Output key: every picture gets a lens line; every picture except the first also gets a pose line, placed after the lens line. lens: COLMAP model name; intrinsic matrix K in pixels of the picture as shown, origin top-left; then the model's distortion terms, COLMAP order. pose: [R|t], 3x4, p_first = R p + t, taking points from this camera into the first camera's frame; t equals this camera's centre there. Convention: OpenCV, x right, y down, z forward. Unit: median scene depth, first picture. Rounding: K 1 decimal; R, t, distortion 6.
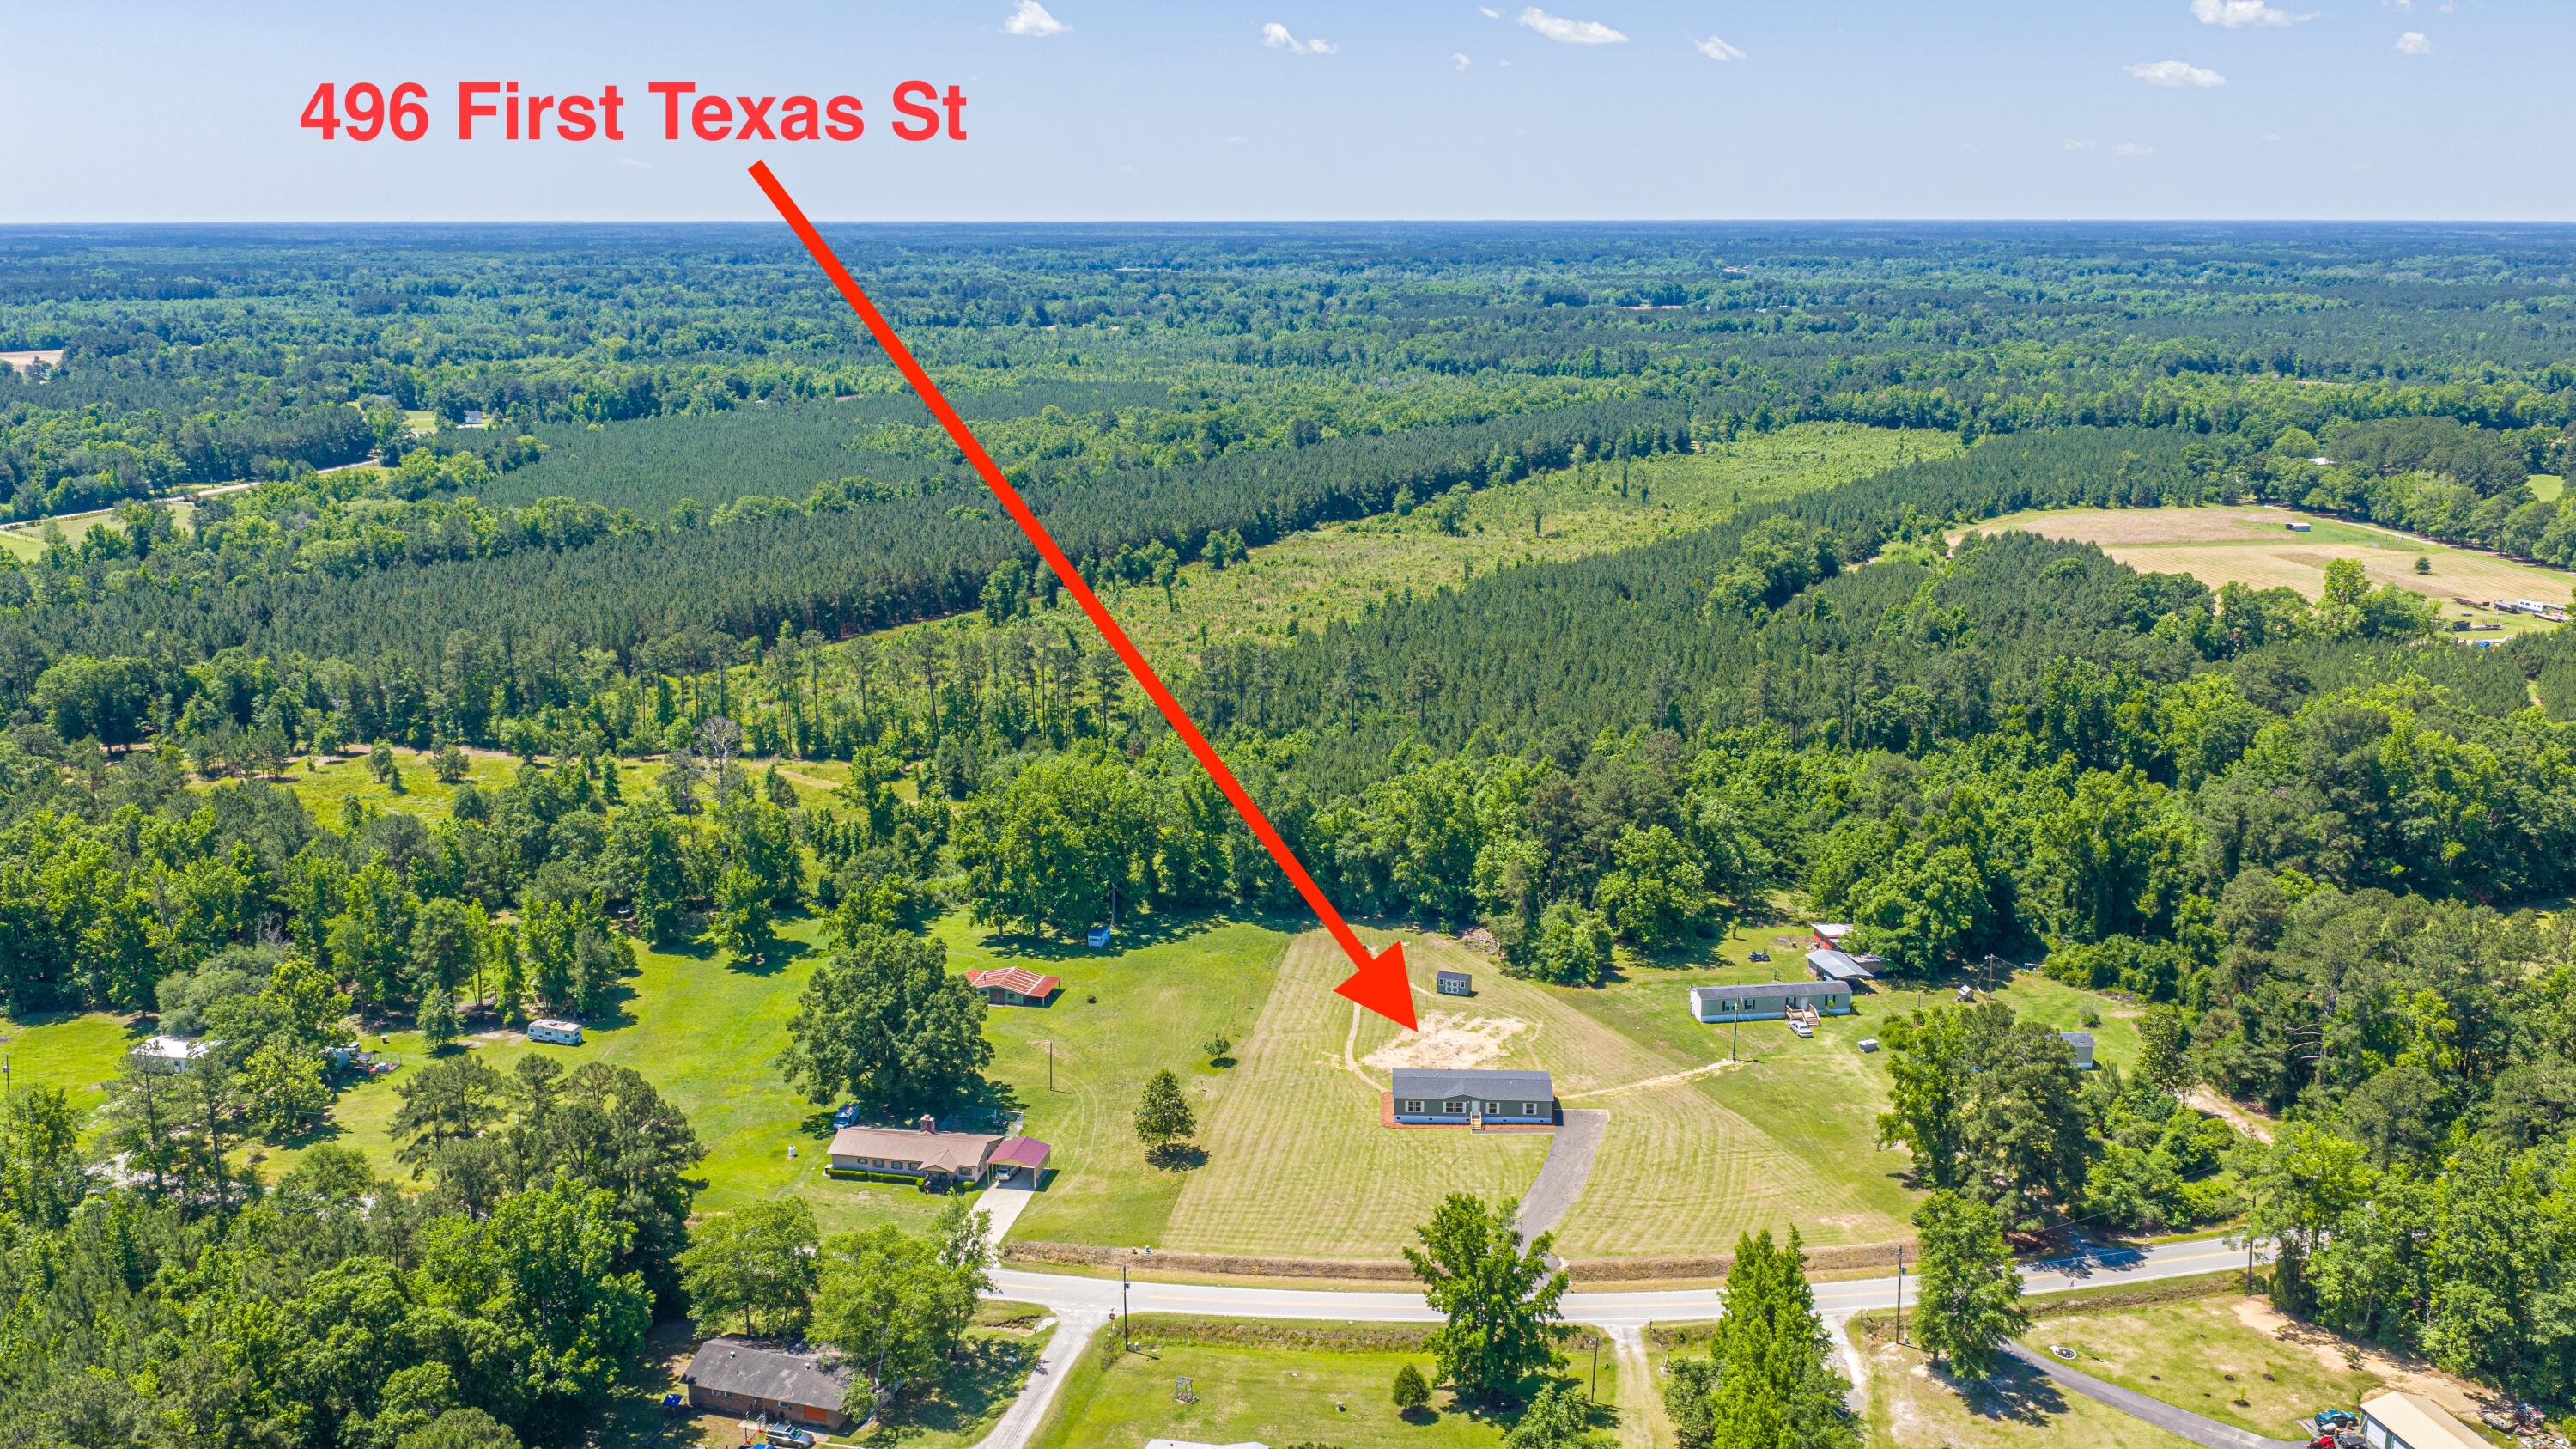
lens RADIAL K [[2125.7, 0, 1282.4], [0, 2125.7, 722.3], [0, 0, 1]] dist [0.024844, -0.045851]
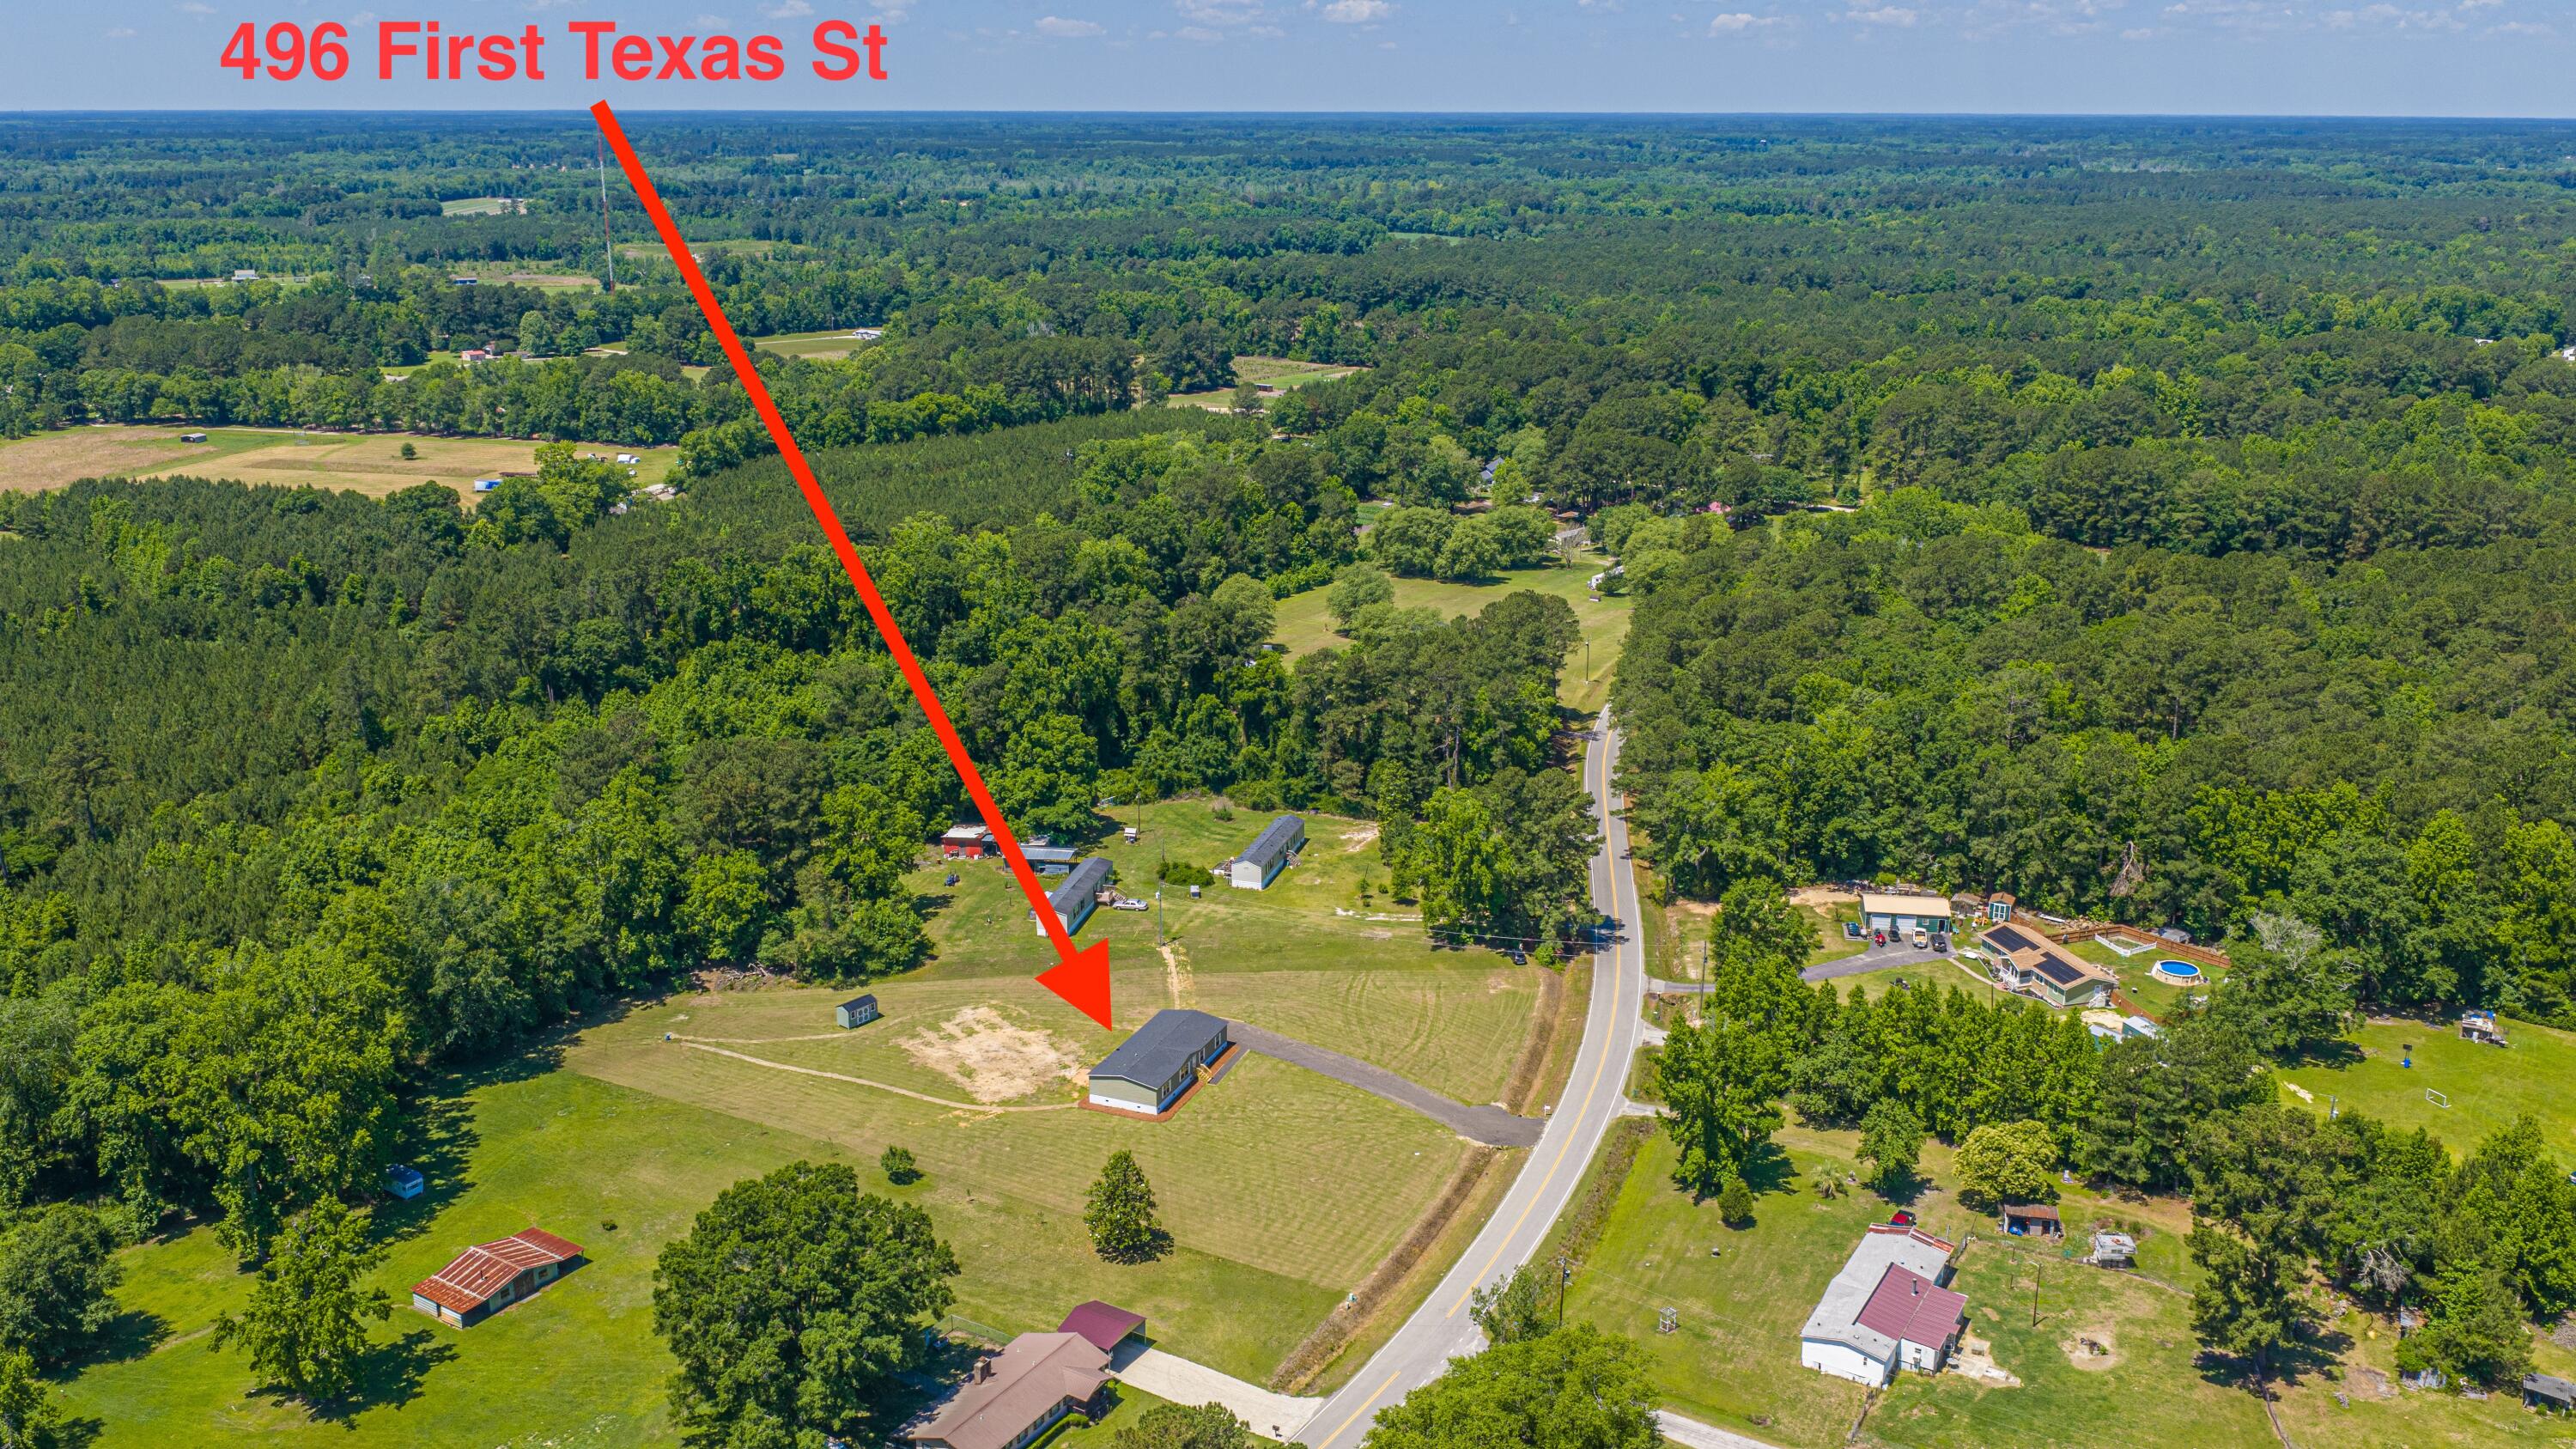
lens RADIAL K [[2125.7, 0, 1294.9], [0, 2125.7, 706.1], [0, 0, 1]] dist [0.024844, -0.045851]
pose [[0.341997, -0.255257, 0.904368, -0.543572], [0.217056, 0.957833, 0.188265, -0.107919], [-0.914289, 0.131912, 0.382981, 0.433183]]
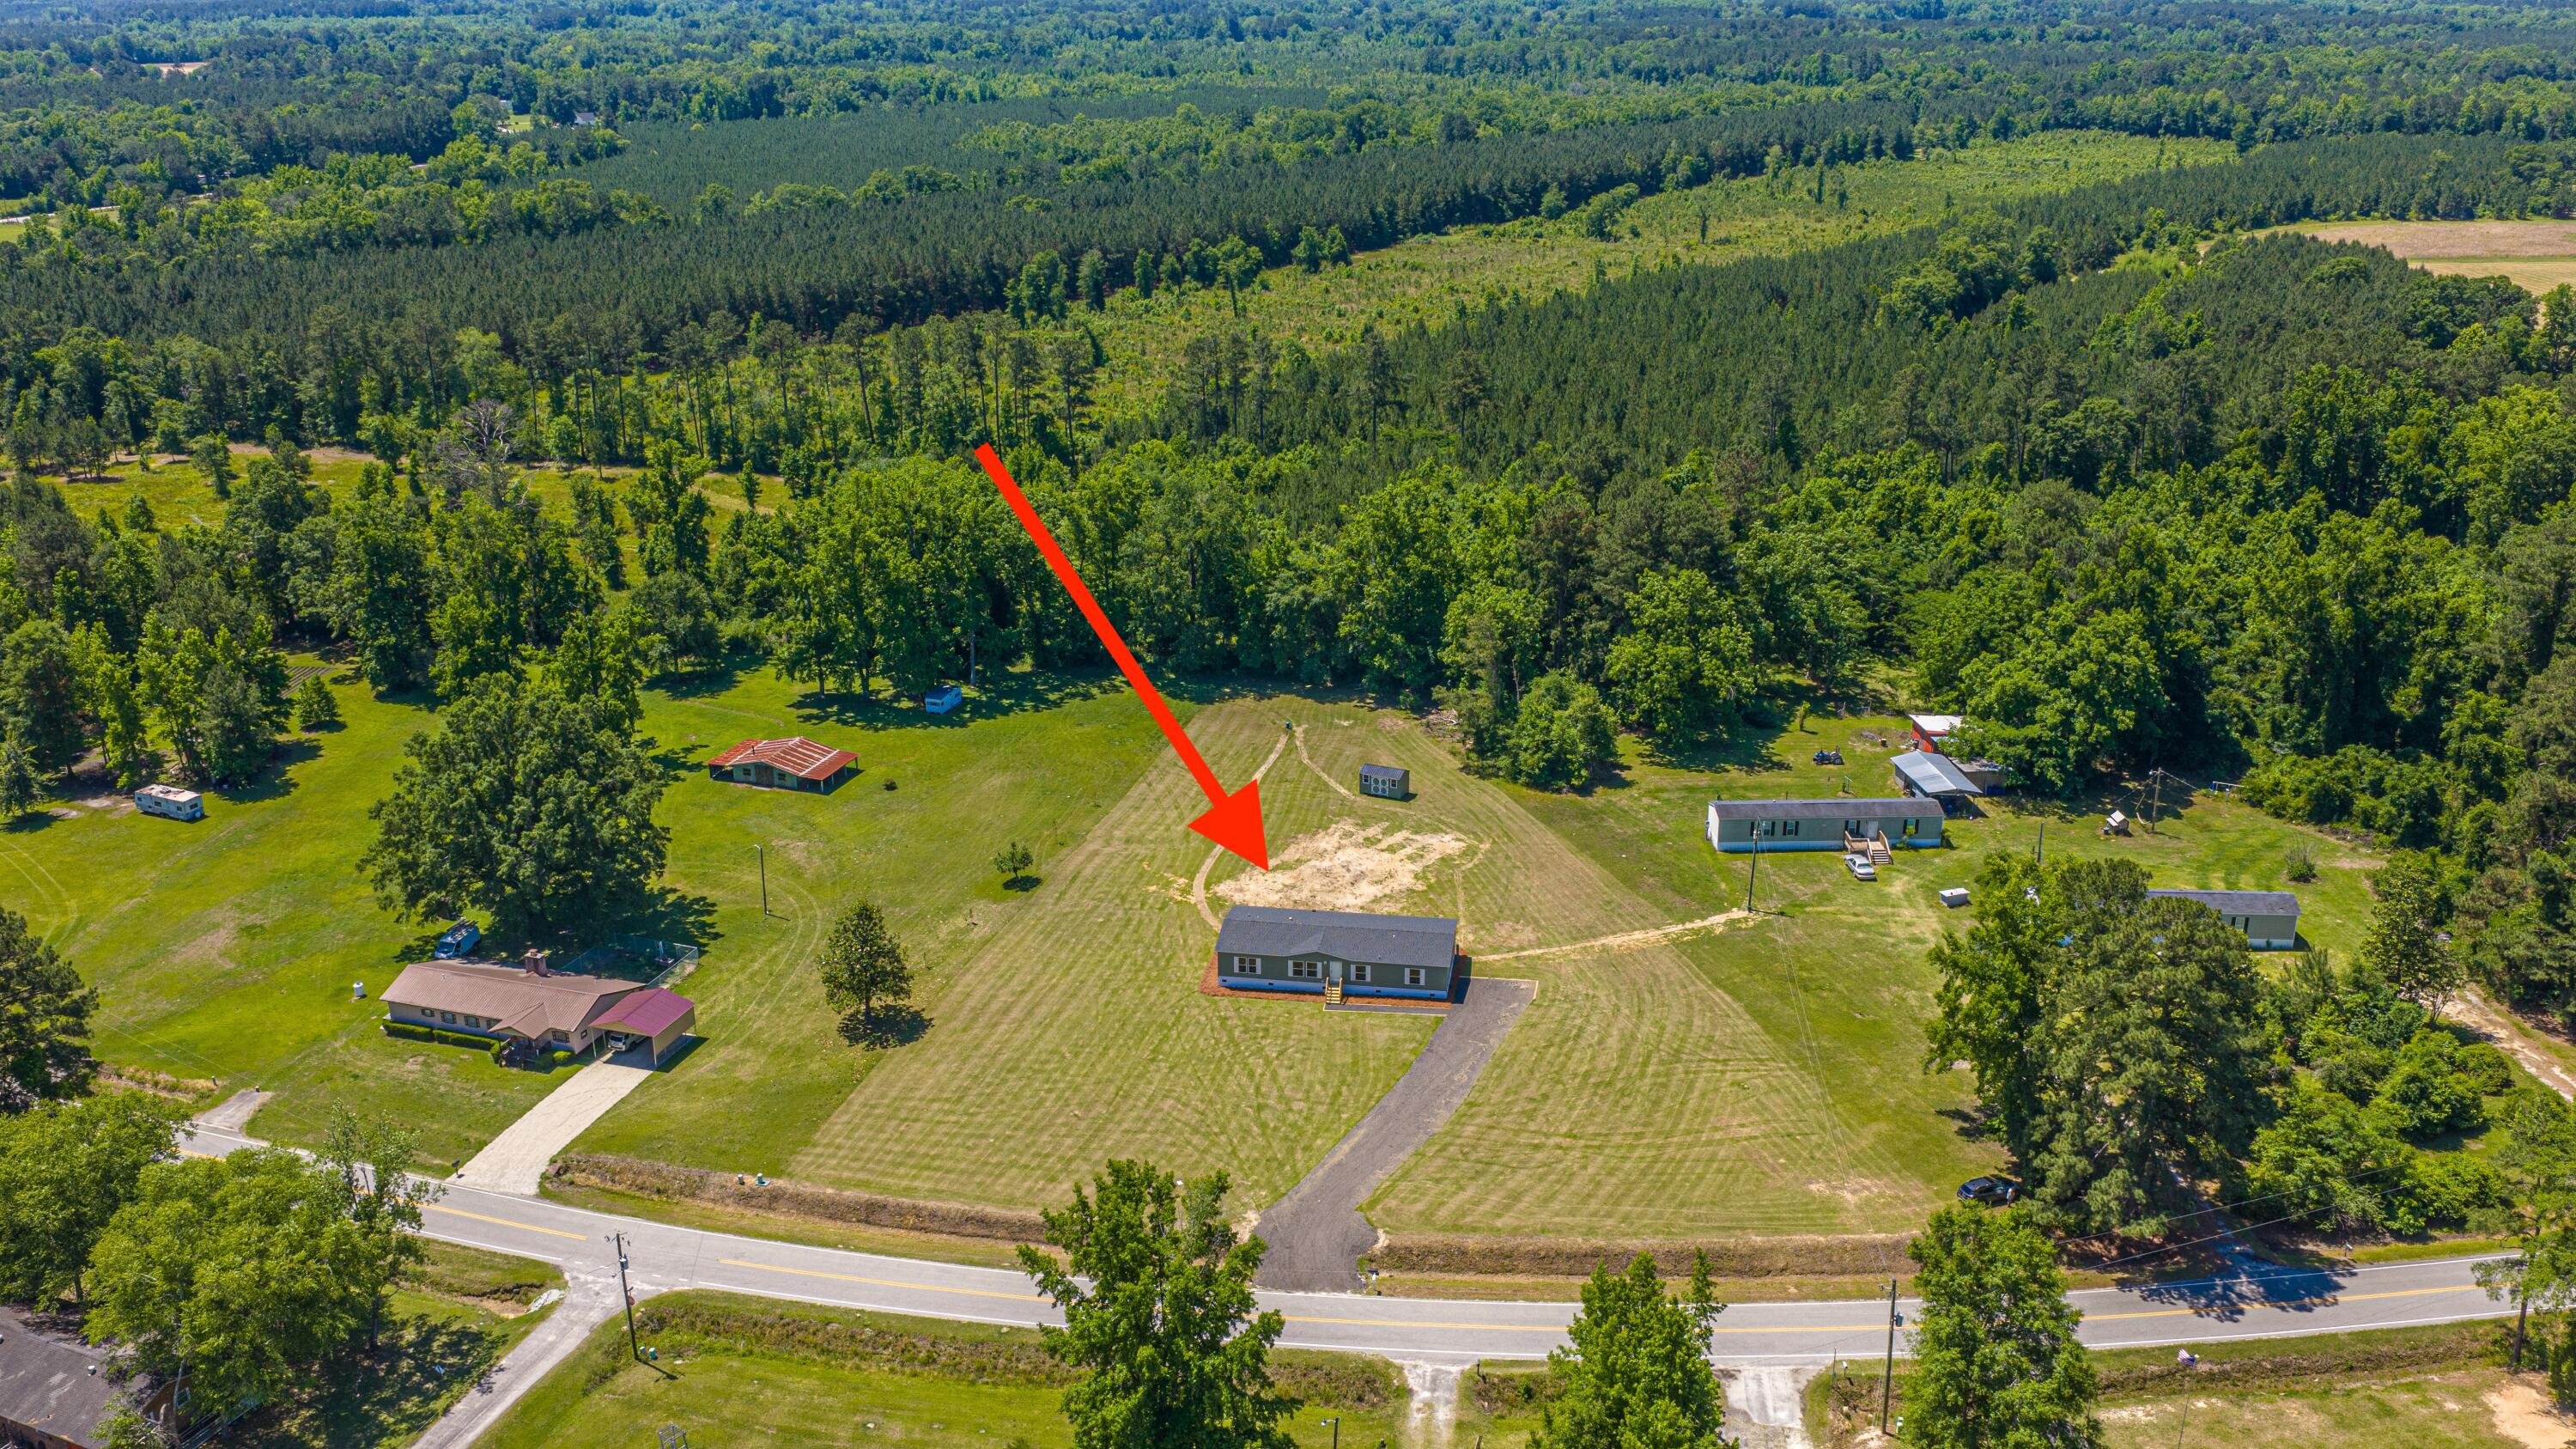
lens RADIAL K [[2125.7, 0, 1287.5], [0, 2125.7, 737.7], [0, 0, 1]] dist [0.024844, -0.045851]
pose [[0.994035, 0.034607, -0.103427, 0.108373], [-0.021880, 0.992320, 0.121745, 0.018929], [0.106846, -0.118755, 0.987158, 0.255847]]
